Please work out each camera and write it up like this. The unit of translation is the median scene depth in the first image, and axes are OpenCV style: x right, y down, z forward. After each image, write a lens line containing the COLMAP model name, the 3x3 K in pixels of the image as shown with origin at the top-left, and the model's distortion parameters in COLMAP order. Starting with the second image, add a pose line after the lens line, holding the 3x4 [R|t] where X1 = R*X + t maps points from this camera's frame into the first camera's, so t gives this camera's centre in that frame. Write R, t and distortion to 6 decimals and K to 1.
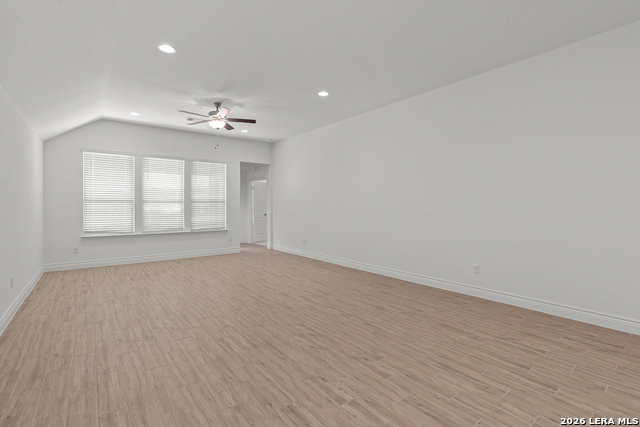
lens RADIAL K [[294.9, 0, 317.7], [0, 294.9, 207.8], [0, 0, 1]] dist [-0.005014, -0.000221]
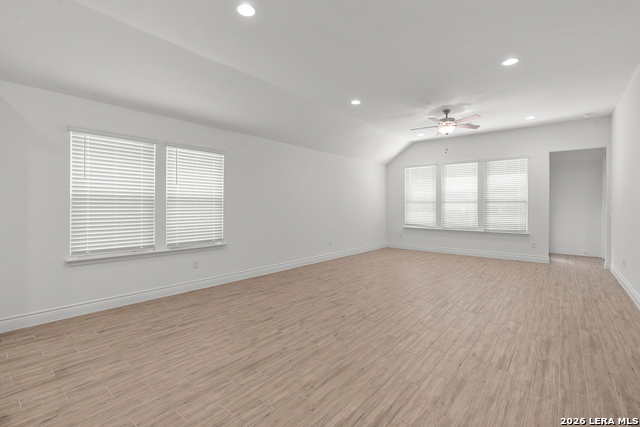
lens RADIAL K [[294.9, 0, 317.7], [0, 294.9, 207.8], [0, 0, 1]] dist [-0.005014, -0.000221]
pose [[0.210863, 0.007548, -0.977486, 0.967310], [-0.009135, 0.999942, 0.005751, -0.002454], [0.977473, 0.007717, 0.210920, 0.500442]]
